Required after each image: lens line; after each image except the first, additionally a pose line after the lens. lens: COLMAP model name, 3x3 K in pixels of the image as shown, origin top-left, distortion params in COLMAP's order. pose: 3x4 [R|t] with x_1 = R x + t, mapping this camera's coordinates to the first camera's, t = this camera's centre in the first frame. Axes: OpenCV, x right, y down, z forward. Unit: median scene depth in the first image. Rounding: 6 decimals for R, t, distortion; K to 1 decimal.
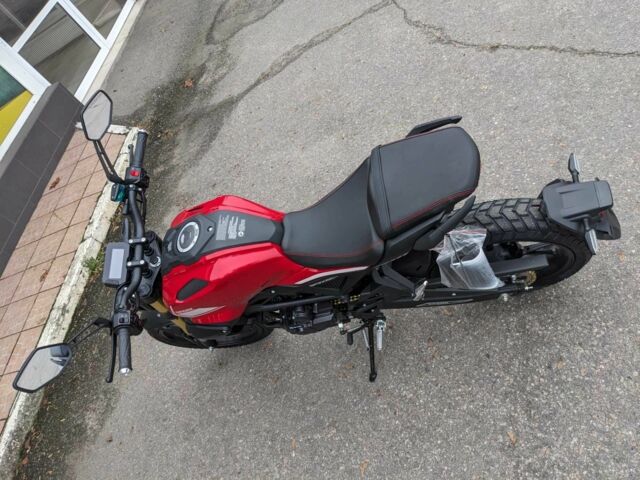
lens RADIAL K [[497.5, 0, 319.6], [0, 497.5, 247.7], [0, 0, 1]] dist [0.034824, -0.056633]
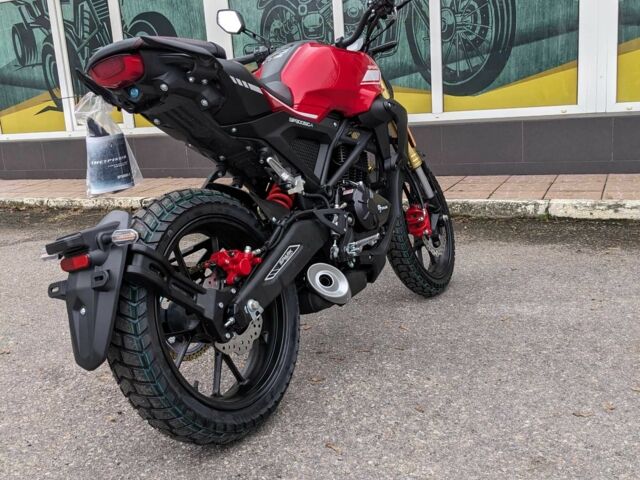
lens RADIAL K [[663.5, 0, 314.5], [0, 663.5, 237.8], [0, 0, 1]] dist [0.014010, -0.025977]
pose [[-0.328070, 0.671242, -0.664684, 0.488740], [-0.524186, 0.456005, 0.719228, -0.446703], [0.785875, 0.584374, 0.202254, 0.490574]]
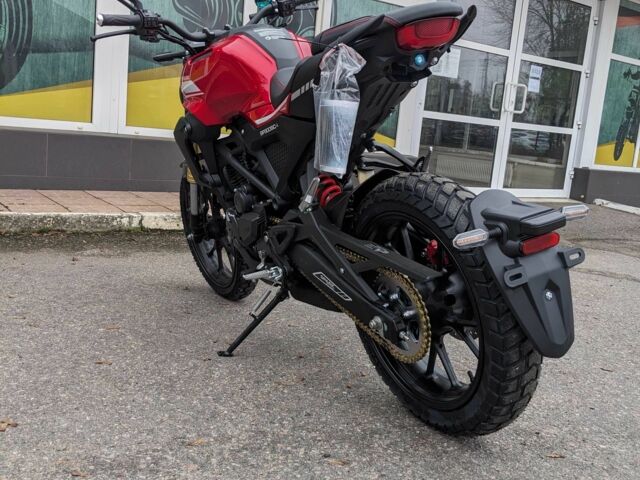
lens RADIAL K [[663.5, 0, 314.5], [0, 663.5, 237.8], [0, 0, 1]] dist [0.014010, -0.025977]
pose [[0.469502, 0.638905, -0.609400, 0.439308], [-0.850377, 0.512904, -0.117422, 0.118047], [0.237543, 0.573350, 0.784120, 0.116750]]
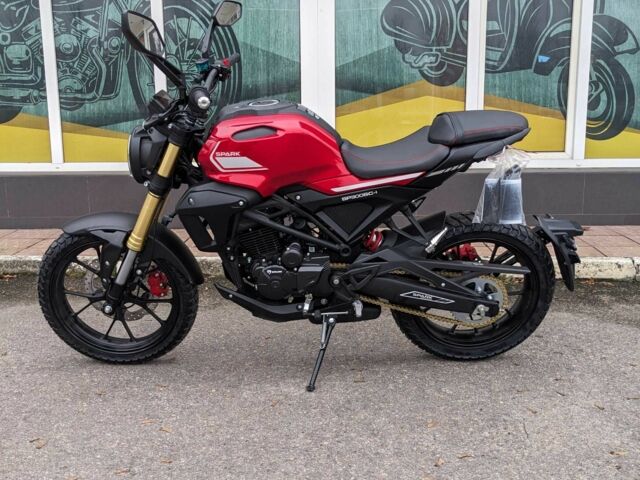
lens RADIAL K [[659.9, 0, 311.0], [0, 659.9, 245.4], [0, 0, 1]] dist [0.017955, -0.017269]
pose [[0.000021, 0.641067, -0.767485, 0.396486], [-0.759283, 0.499459, 0.417169, -0.370378], [0.650760, 0.582729, 0.486762, 0.460563]]
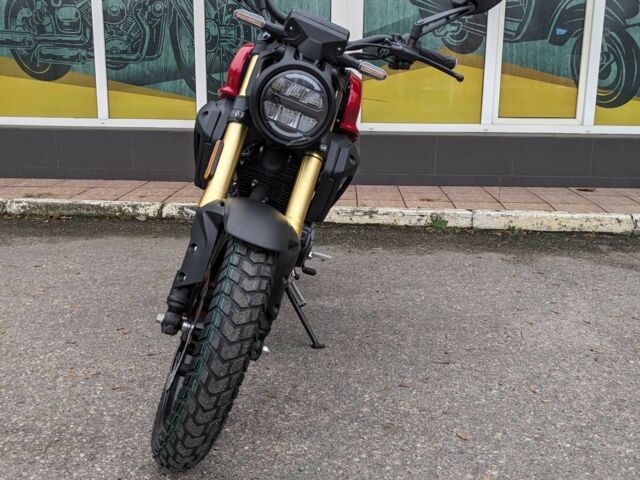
lens RADIAL K [[656.5, 0, 318.0], [0, 656.5, 242.9], [0, 0, 1]] dist [0.023102, -0.030595]
pose [[-0.025773, 0.668889, -0.742915, 0.529388], [-0.764992, 0.465204, 0.445389, -0.381691], [0.643523, 0.579804, 0.499705, 0.410713]]
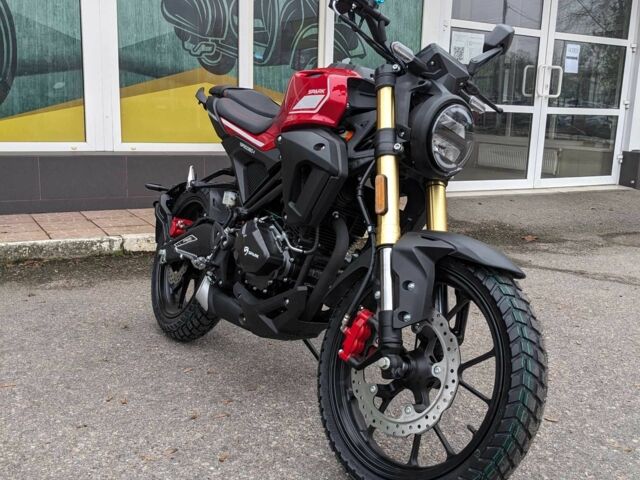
lens RADIAL K [[663.4, 0, 312.5], [0, 663.4, 252.8], [0, 0, 1]] dist [0.009583, -0.013865]
pose [[0.431641, 0.641331, -0.634335, 0.436298], [-0.833698, 0.552146, -0.009064, -0.055185], [0.344432, 0.532756, 0.773005, 0.196846]]
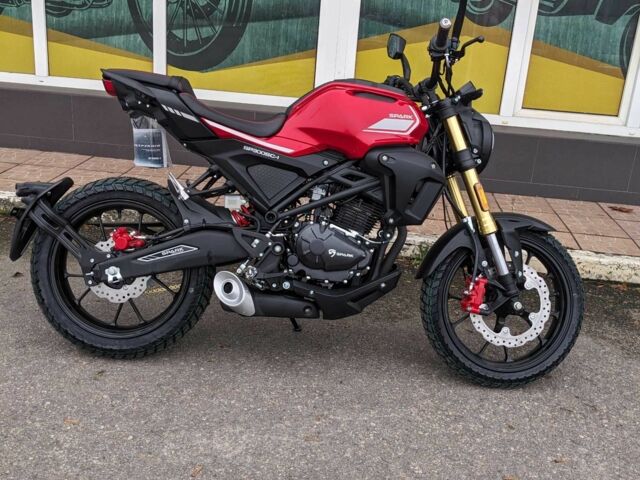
lens RADIAL K [[663.5, 0, 314.5], [0, 663.5, 237.8], [0, 0, 1]] dist [0.014010, -0.025977]
pose [[-0.097765, 0.737463, -0.668274, 0.184768], [-0.781064, 0.359278, 0.510742, -0.406565], [0.616750, 0.571898, 0.540881, 0.515449]]
